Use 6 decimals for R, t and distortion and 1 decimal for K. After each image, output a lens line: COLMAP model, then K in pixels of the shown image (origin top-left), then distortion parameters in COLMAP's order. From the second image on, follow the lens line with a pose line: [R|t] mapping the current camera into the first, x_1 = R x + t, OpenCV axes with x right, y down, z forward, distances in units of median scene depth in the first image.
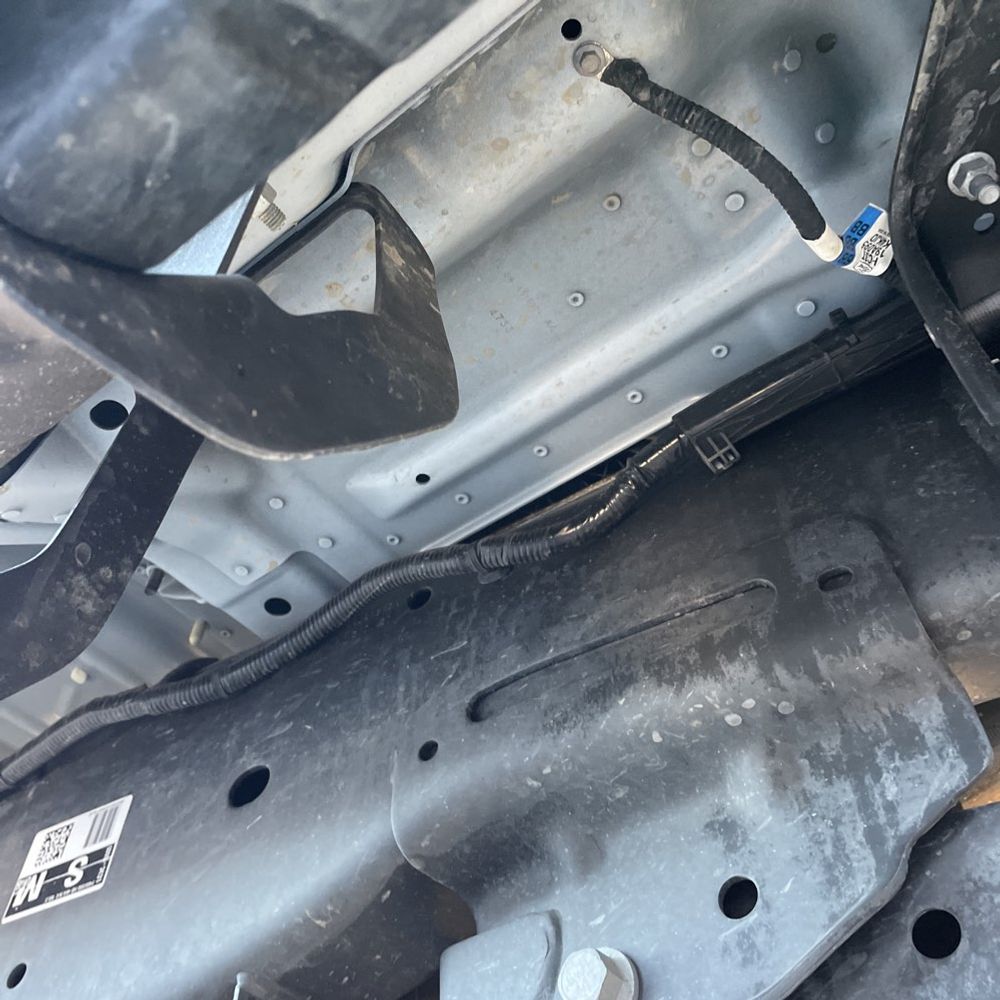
lens RADIAL K [[987.4, 0, 500.0], [0, 987.4, 500.0], [0, 0, 1]] dist [0.111367, -0.147674]
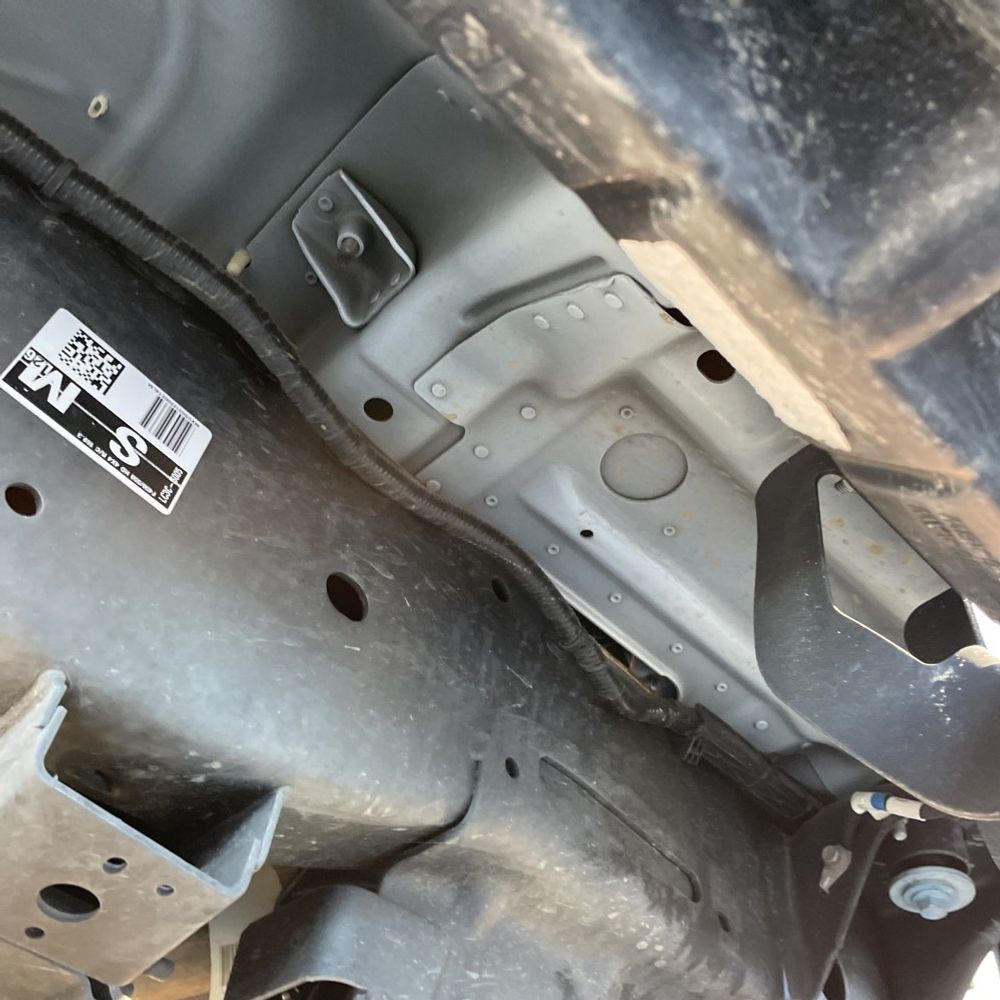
lens RADIAL K [[987.4, 0, 500.0], [0, 987.4, 500.0], [0, 0, 1]] dist [0.111367, -0.147674]
pose [[0.150339, 0.757589, 0.635183, -0.938307], [-0.814046, 0.459442, -0.355307, 0.491451], [-0.561006, -0.463651, 0.685784, 0.385615]]
